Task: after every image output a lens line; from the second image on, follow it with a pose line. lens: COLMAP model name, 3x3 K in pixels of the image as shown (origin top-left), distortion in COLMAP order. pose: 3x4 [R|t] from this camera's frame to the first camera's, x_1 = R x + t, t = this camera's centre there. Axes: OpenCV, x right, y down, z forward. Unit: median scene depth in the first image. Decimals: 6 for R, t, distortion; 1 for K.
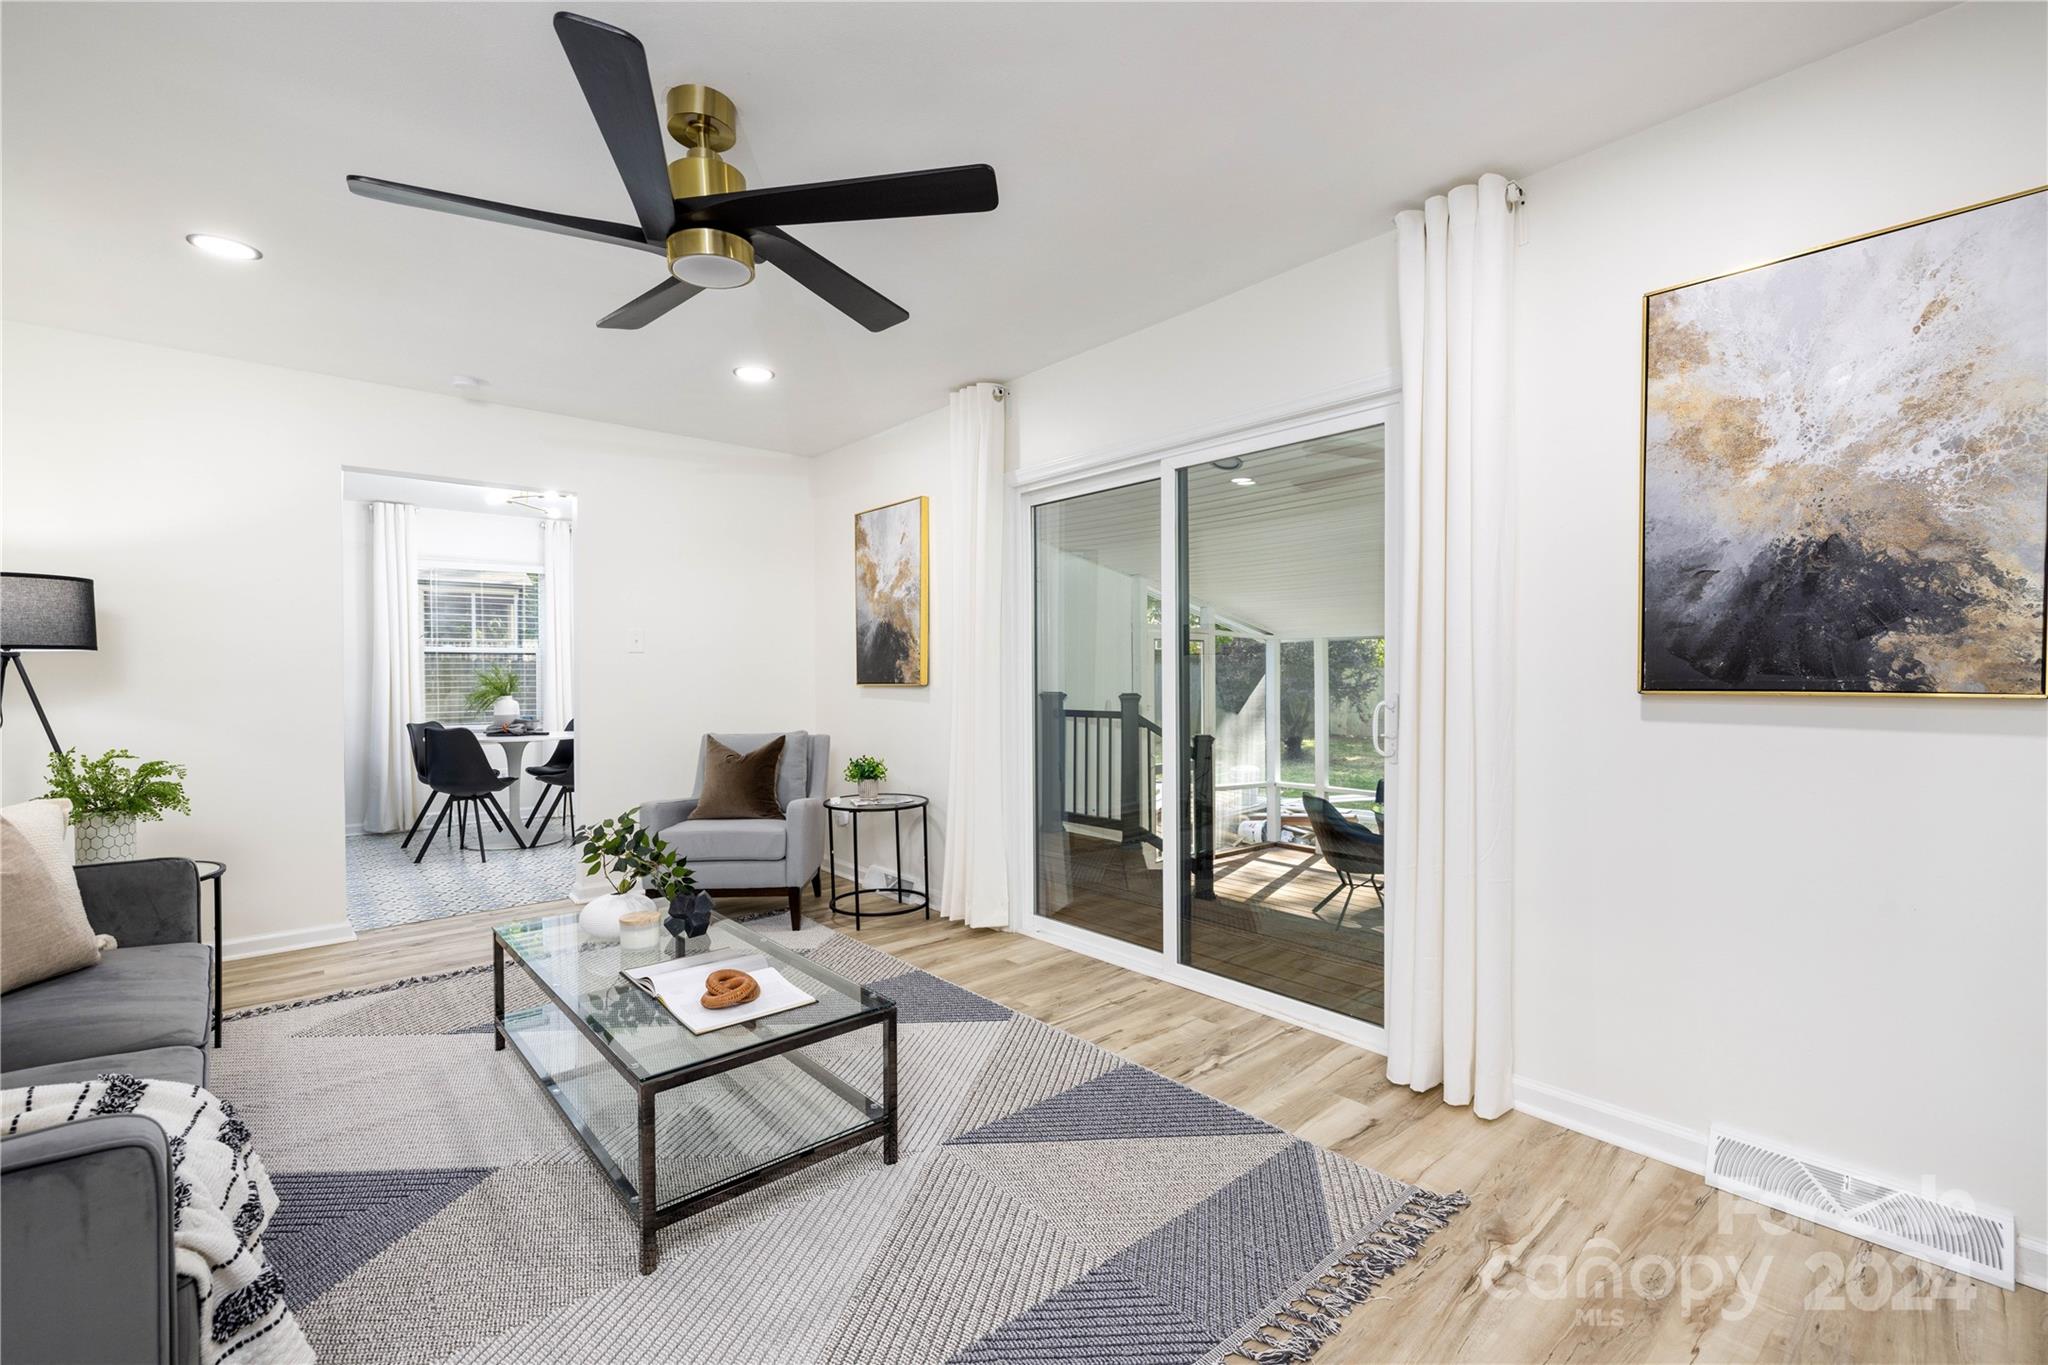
lens RADIAL K [[861.4, 0, 1015.4], [0, 861.4, 681.0], [0, 0, 1]] dist [-0.002426, 0.000761]
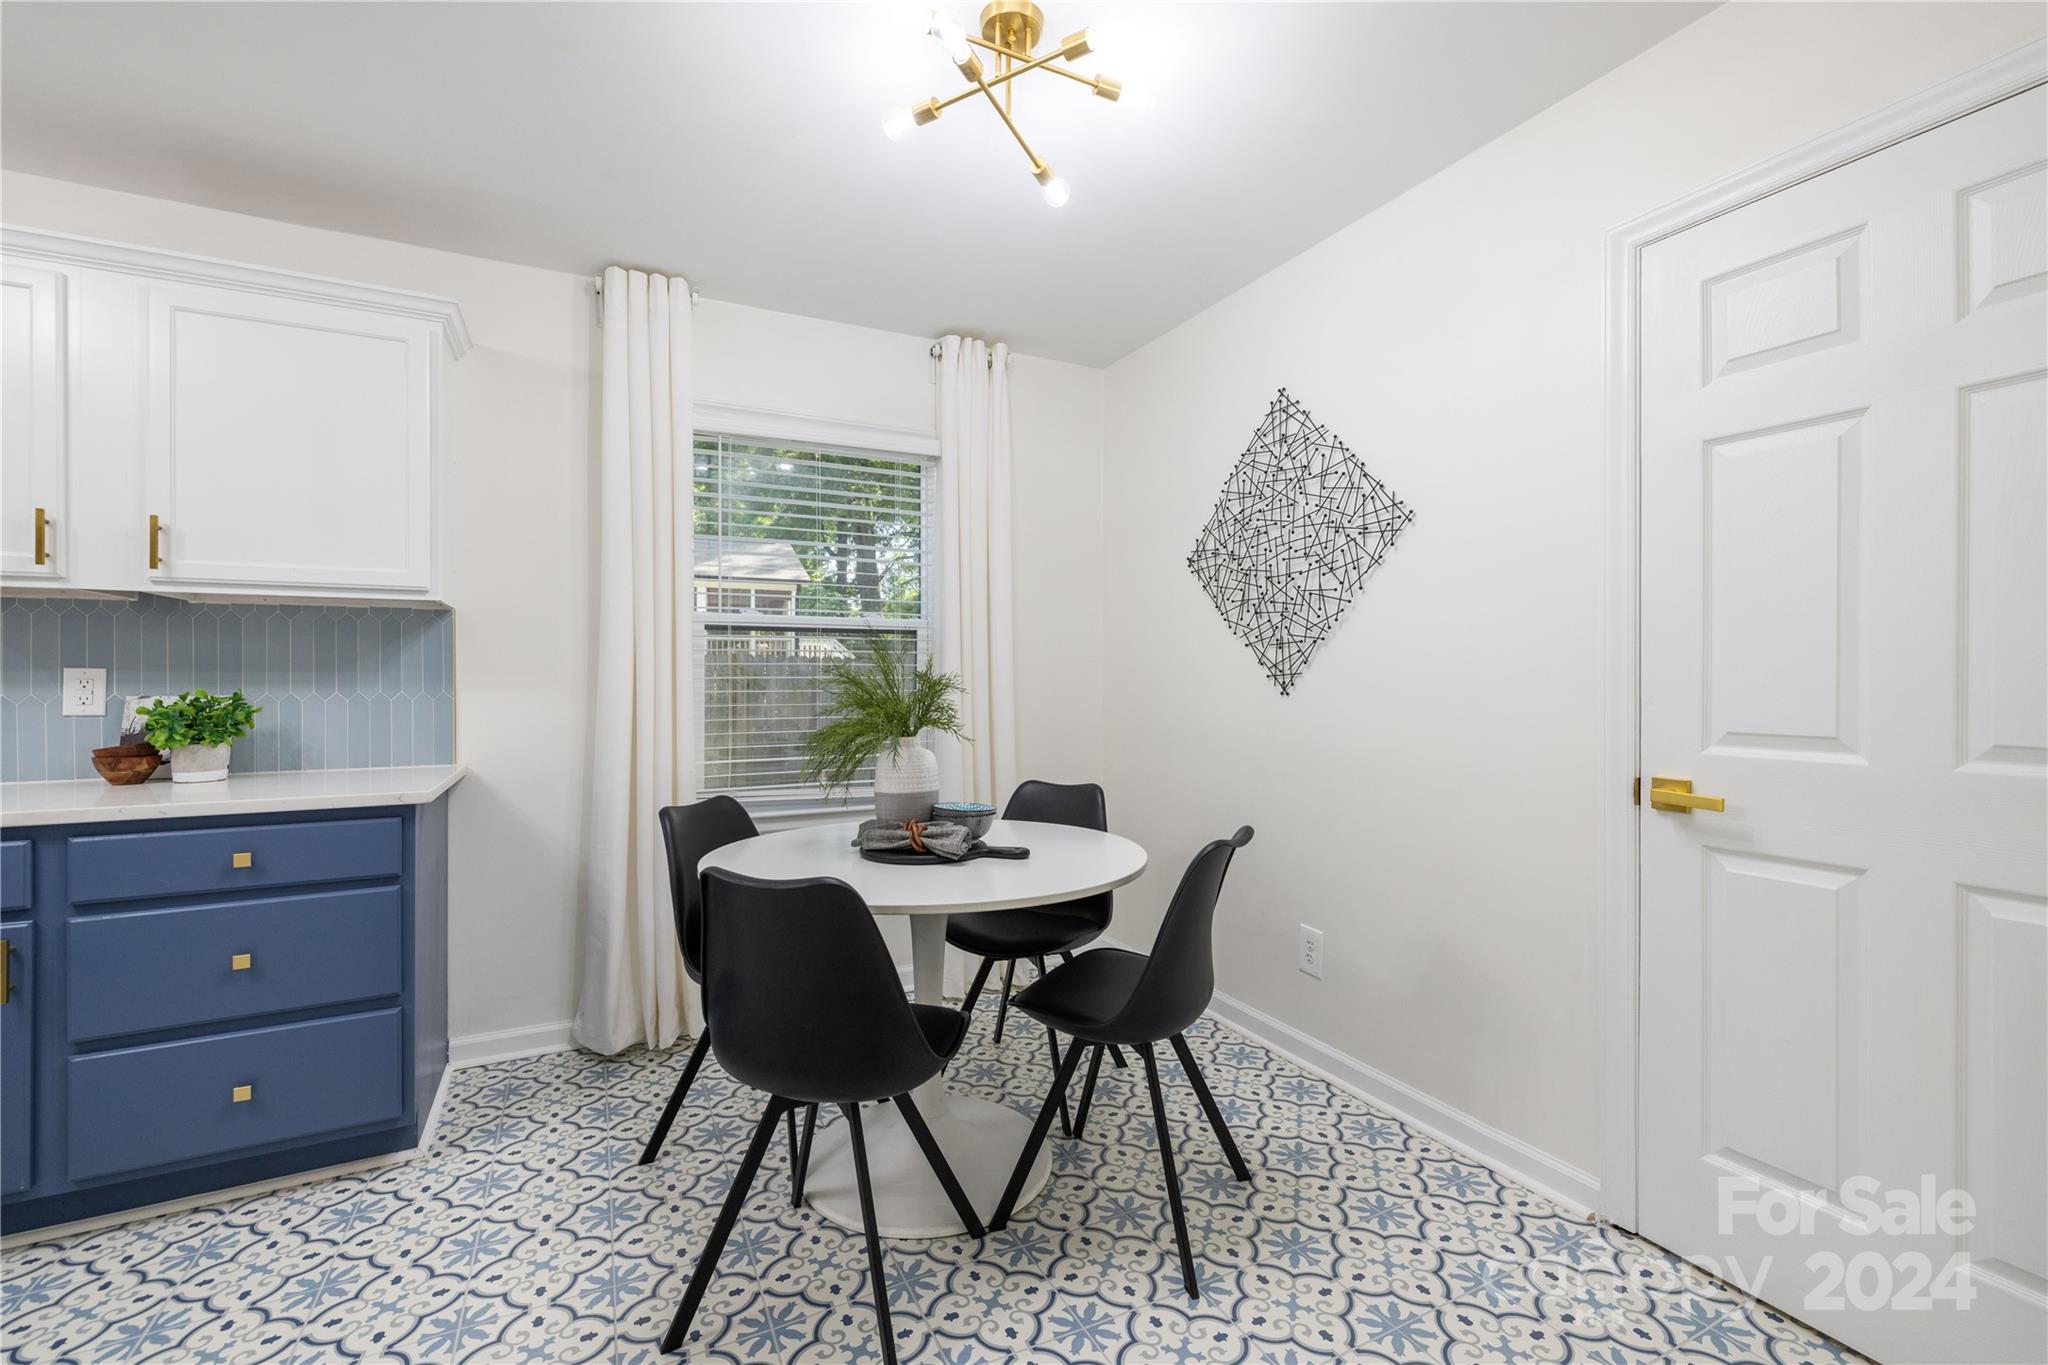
lens RADIAL K [[861.4, 0, 1033.9], [0, 861.4, 673.3], [0, 0, 1]] dist [-0.002426, 0.000761]
pose [[0.970059, 0.000462, -0.242868, -0.455779], [-0.004639, 0.999851, -0.016626, -0.003360], [0.242824, 0.017254, 0.969917, 0.671492]]
